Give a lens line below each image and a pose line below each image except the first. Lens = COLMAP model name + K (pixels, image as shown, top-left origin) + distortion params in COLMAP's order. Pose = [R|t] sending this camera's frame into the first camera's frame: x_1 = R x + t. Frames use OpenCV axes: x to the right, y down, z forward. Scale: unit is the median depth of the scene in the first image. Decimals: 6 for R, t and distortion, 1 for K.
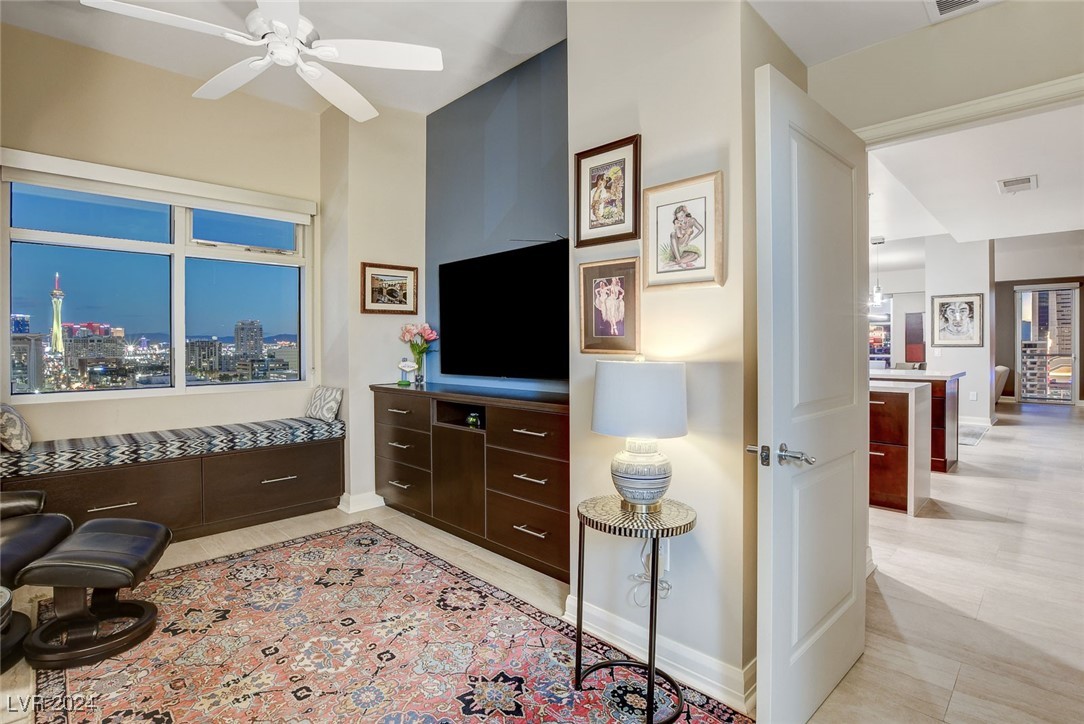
lens RADIAL K [[523.5, 0, 536.5], [0, 523.5, 350.0], [0, 0, 1]] dist [-0.036981, 0.002385]
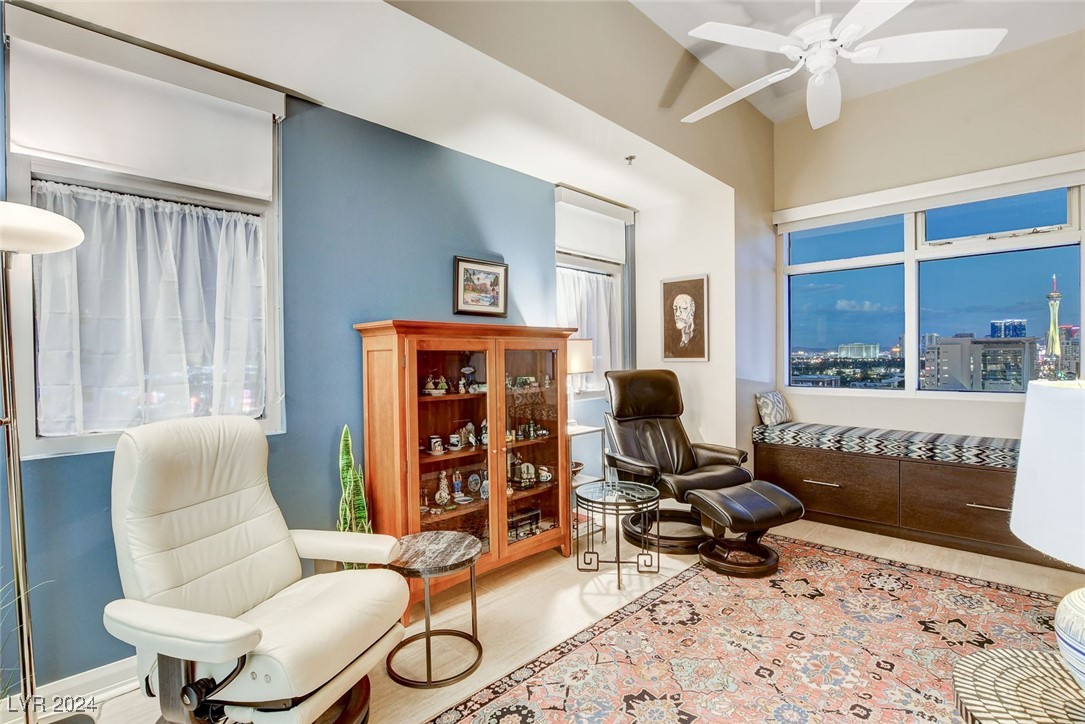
lens RADIAL K [[509.8, 0, 543.4], [0, 509.8, 363.6], [0, 0, 1]] dist [-0.034004, 0.003414]
pose [[0.009440, 0.016848, -0.999813, 0.294205], [0.004494, 0.999847, 0.016891, -0.000579], [0.999945, -0.004653, 0.009363, 0.265291]]
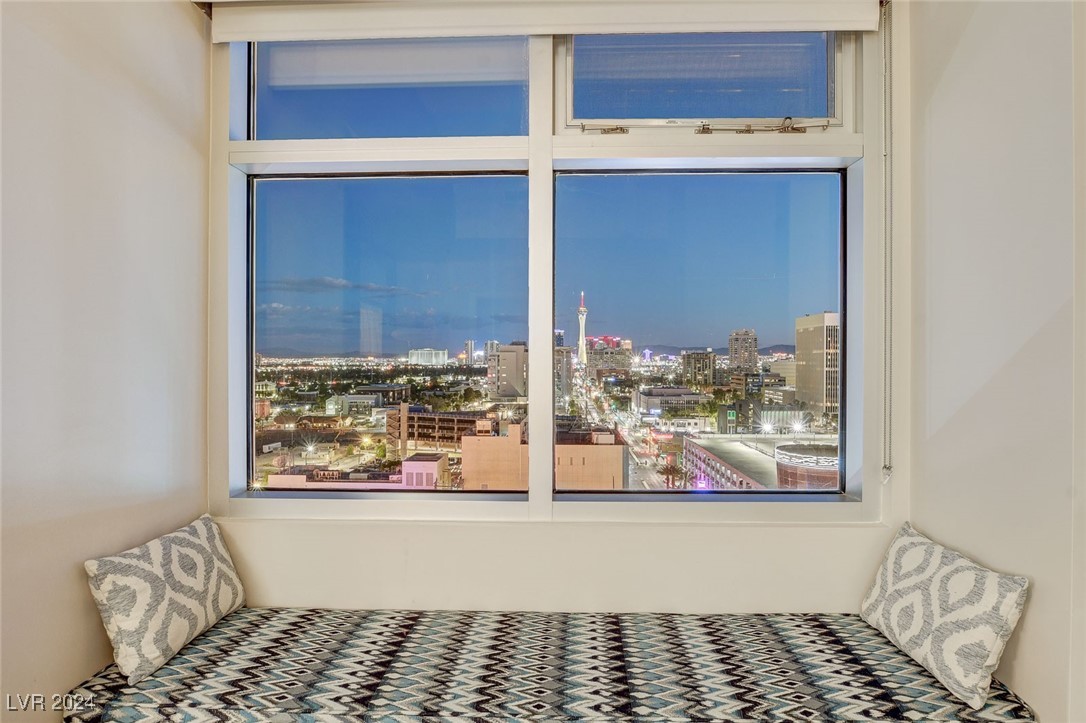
lens RADIAL K [[622.6, 0, 554.3], [0, 622.6, 360.7], [0, 0, 1]] dist [-0.028353, -0.001798]
pose [[0.695055, 0.005016, -0.718939, -0.347806], [-0.007734, 0.999970, -0.000501, -0.033938], [0.718915, 0.005908, 0.695073, 0.682124]]
